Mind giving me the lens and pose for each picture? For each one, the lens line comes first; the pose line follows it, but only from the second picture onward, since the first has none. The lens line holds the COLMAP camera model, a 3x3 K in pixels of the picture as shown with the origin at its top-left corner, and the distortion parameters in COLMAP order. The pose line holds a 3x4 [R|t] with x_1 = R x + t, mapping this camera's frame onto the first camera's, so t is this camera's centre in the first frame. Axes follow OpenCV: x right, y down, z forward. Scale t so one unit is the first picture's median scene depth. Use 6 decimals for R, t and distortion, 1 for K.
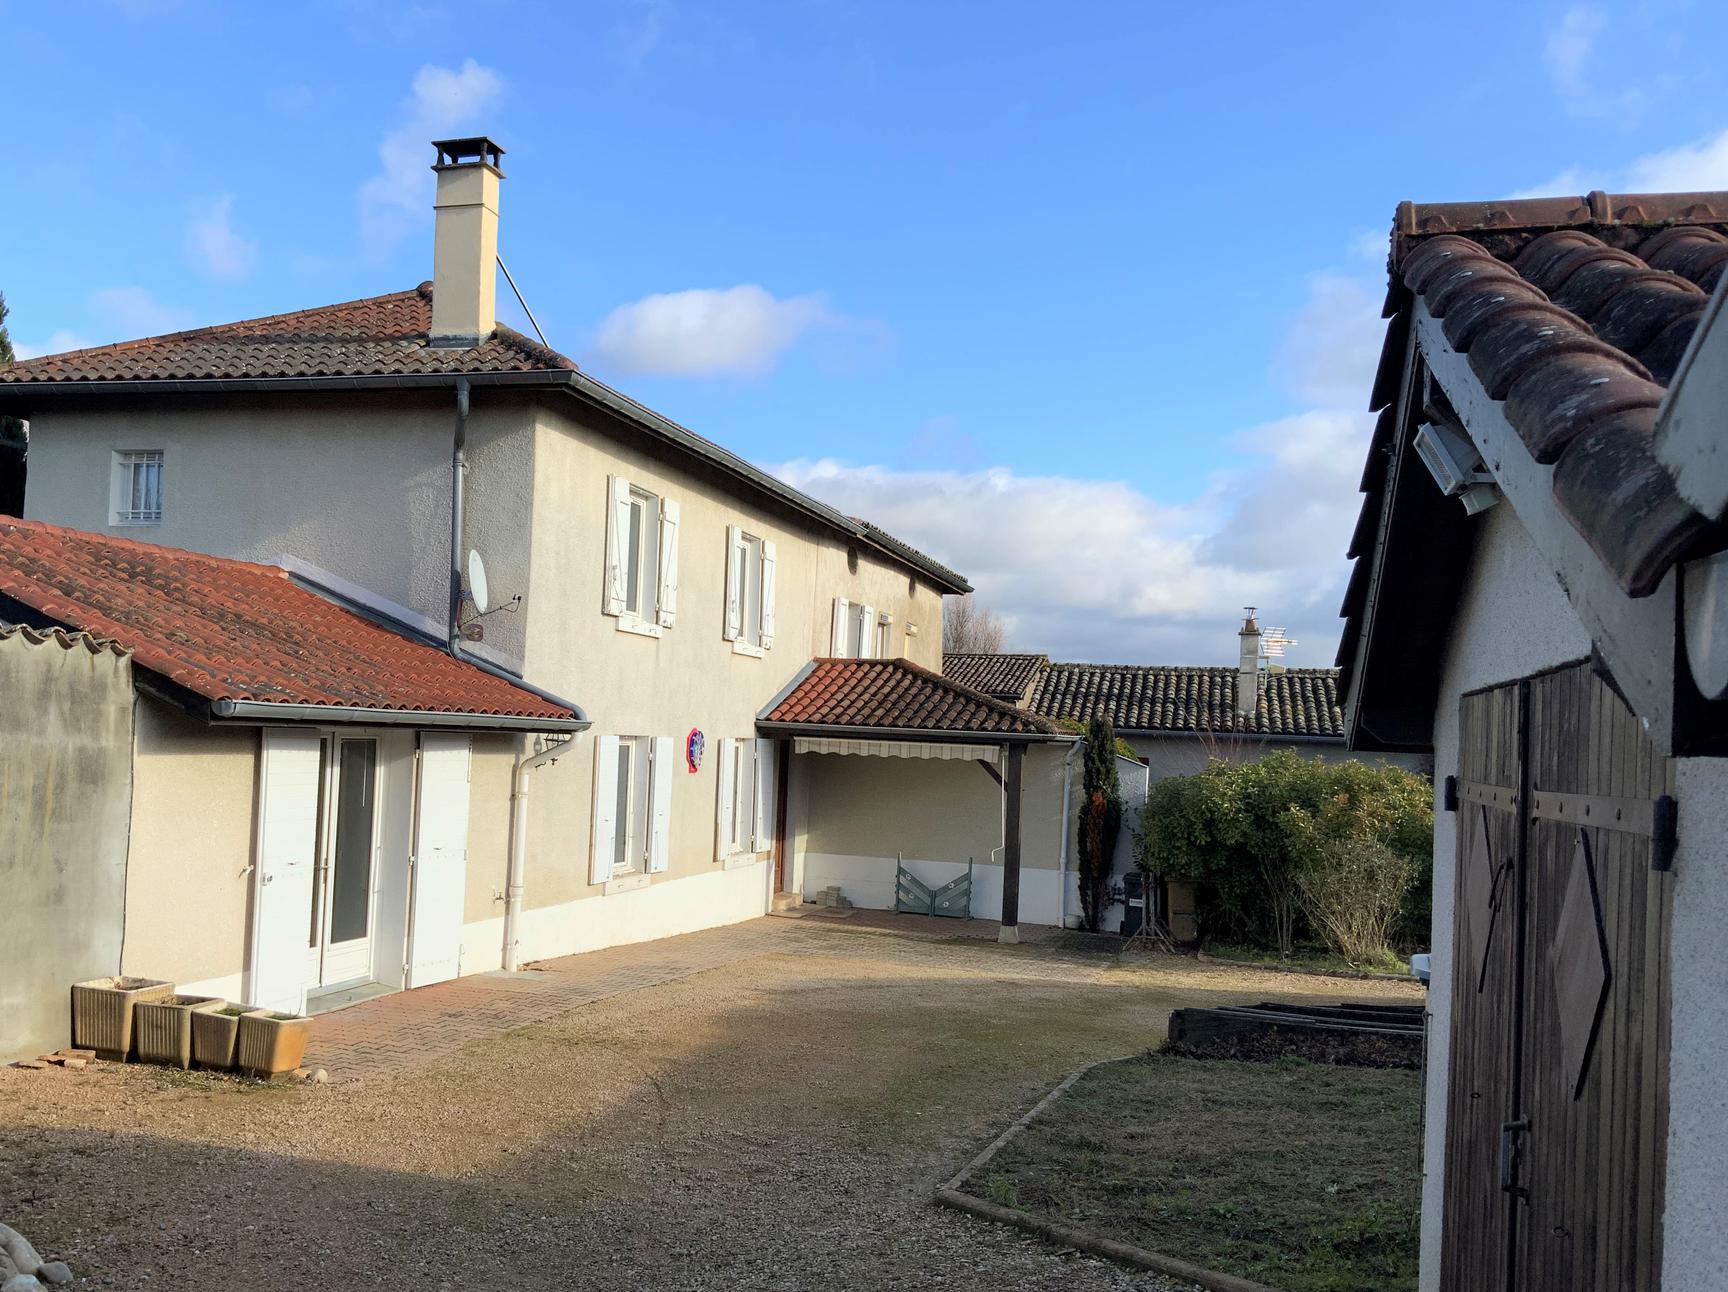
lens RADIAL K [[1595.1, 0, 863.7], [0, 1595.1, 696.2], [0, 0, 1]] dist [0.001772, -0.002510]
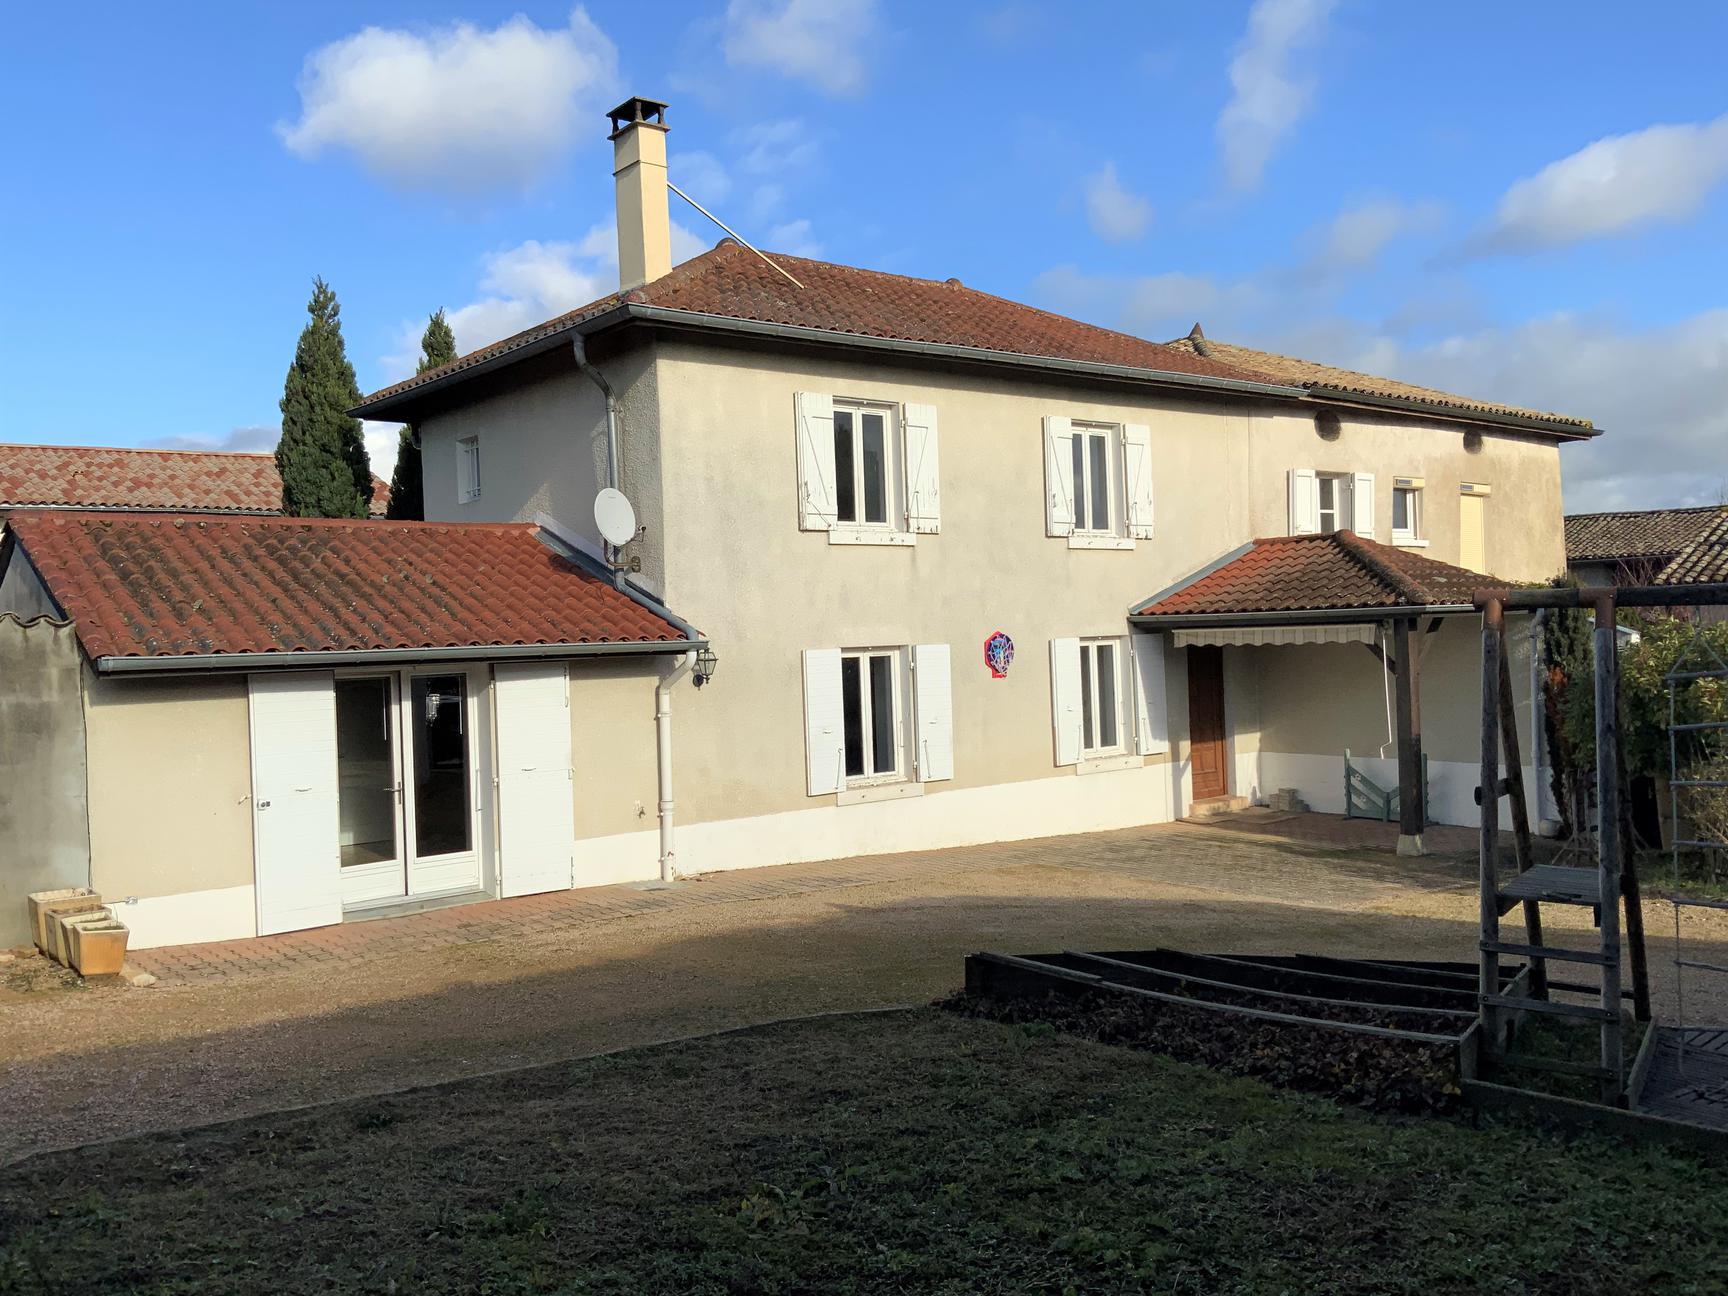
lens RADIAL K [[1489.8, 0, 864.0], [0, 1489.8, 648.0], [0, 0, 1]] dist [0.015544, 0.002657]
pose [[0.811428, -0.067069, -0.580591, 0.459623], [0.084866, 0.996386, 0.003506, 0.025567], [0.578258, -0.052117, 0.814188, 0.275277]]
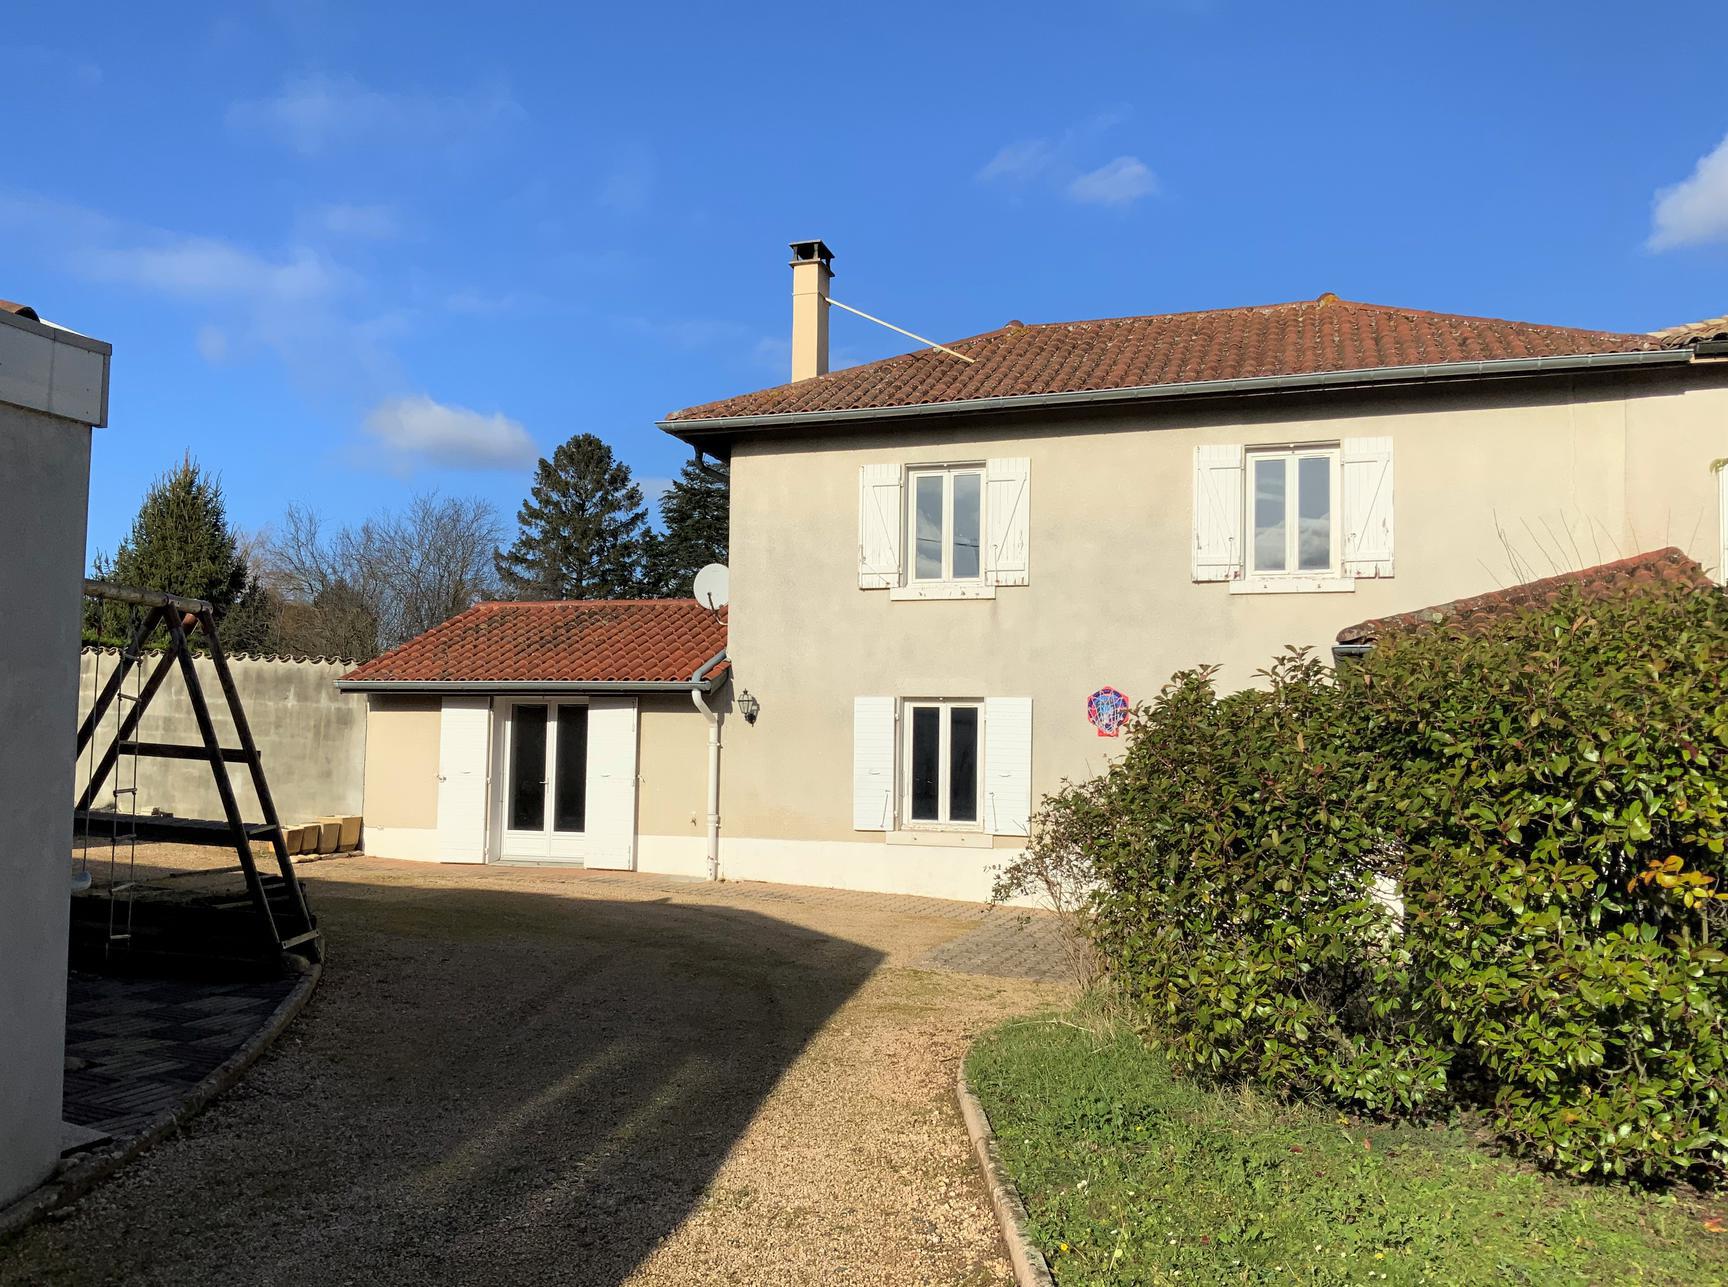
lens RADIAL K [[1489.8, 0, 864.0], [0, 1489.8, 643.5], [0, 0, 1]] dist [0.015544, 0.002657]
pose [[-0.077864, -0.110144, -0.990861, 0.969911], [0.008705, 0.993765, -0.111151, 0.114693], [0.996926, -0.017280, -0.076420, 1.200976]]
